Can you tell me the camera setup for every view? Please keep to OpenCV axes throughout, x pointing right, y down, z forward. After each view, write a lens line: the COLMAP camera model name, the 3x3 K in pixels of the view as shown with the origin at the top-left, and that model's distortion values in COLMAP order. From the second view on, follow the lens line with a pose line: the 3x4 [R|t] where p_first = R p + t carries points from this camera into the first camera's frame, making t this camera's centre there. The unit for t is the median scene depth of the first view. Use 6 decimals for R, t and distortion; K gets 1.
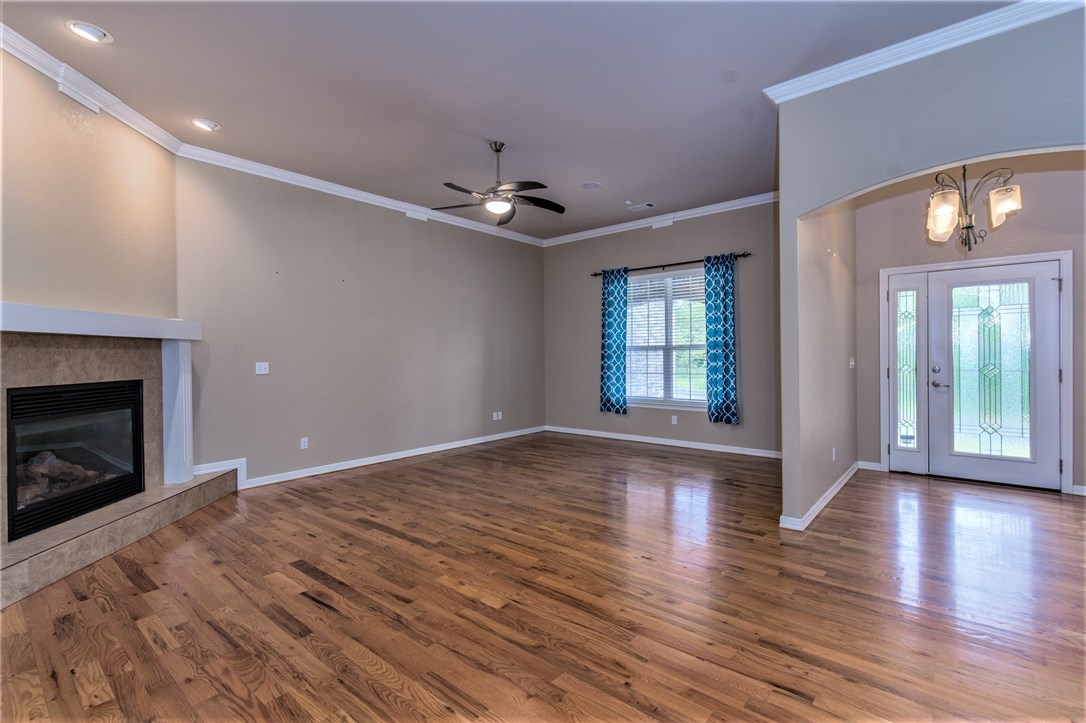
lens RADIAL K [[498.9, 0, 542.4], [0, 498.9, 358.3], [0, 0, 1]] dist [0.000865, -0.000381]
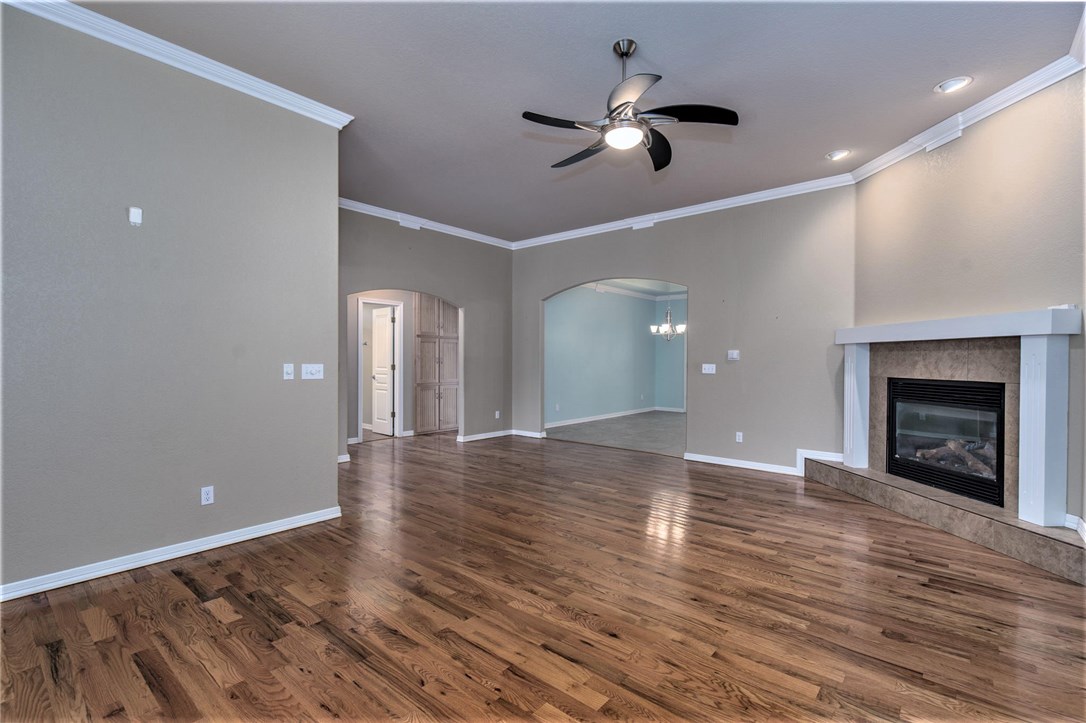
lens RADIAL K [[493.0, 0, 543.4], [0, 493.0, 357.1], [0, 0, 1]] dist [0.003802, -0.000094]
pose [[-0.999992, 0.003534, 0.001737, 0.025914], [0.003535, 0.999994, 0.000625, -0.007655], [-0.001735, 0.000631, -0.999998, 2.003856]]
